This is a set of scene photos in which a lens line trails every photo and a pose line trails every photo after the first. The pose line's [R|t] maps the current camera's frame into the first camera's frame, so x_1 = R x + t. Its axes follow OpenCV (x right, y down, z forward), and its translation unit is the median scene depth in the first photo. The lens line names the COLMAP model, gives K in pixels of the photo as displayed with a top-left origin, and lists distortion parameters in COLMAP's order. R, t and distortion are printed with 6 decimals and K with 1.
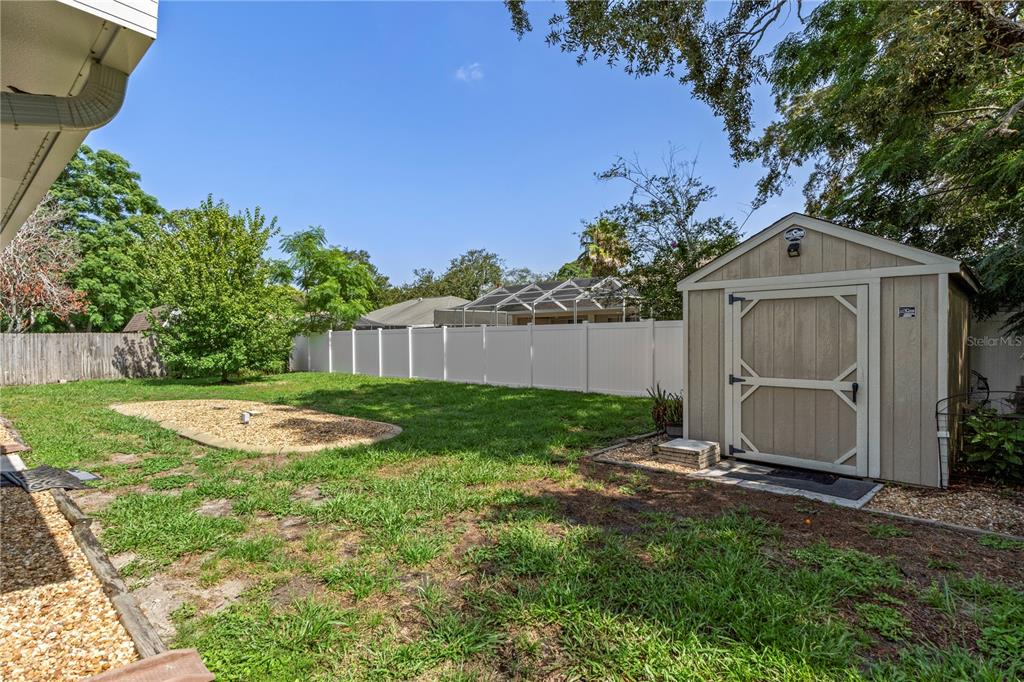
lens RADIAL K [[527.9, 0, 501.4], [0, 527.9, 337.6], [0, 0, 1]] dist [0.001085, 0.000255]
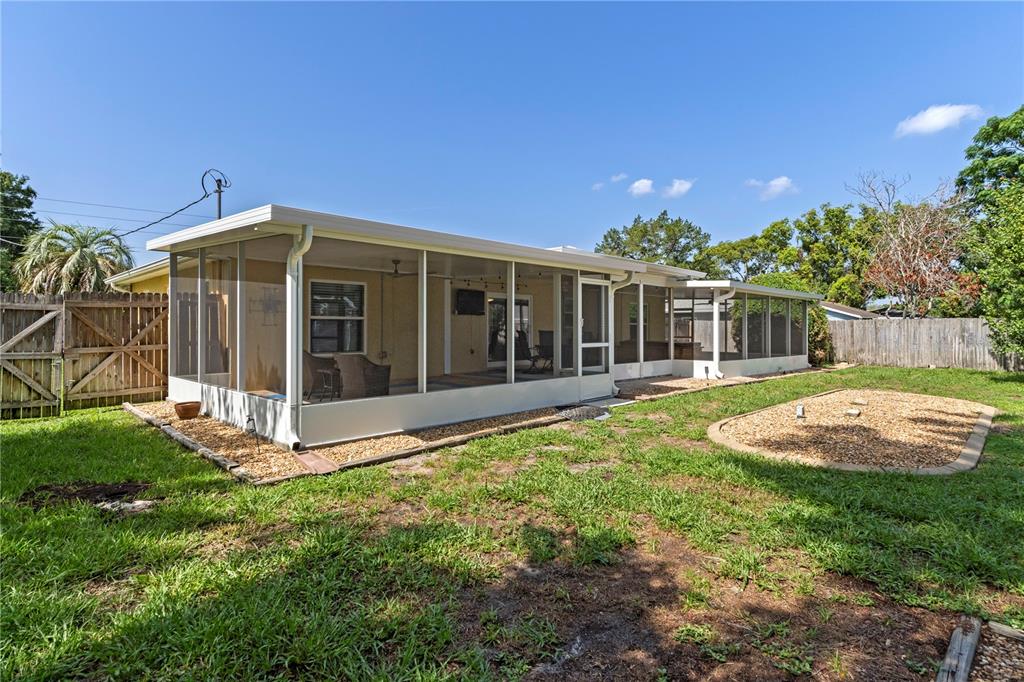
lens RADIAL K [[527.9, 0, 501.4], [0, 527.9, 337.6], [0, 0, 1]] dist [0.001085, 0.000255]
pose [[-0.041163, 0.031191, -0.998665, 0.315288], [-0.002879, 0.999505, 0.031336, -0.002313], [0.999148, 0.004165, -0.041053, 0.359024]]
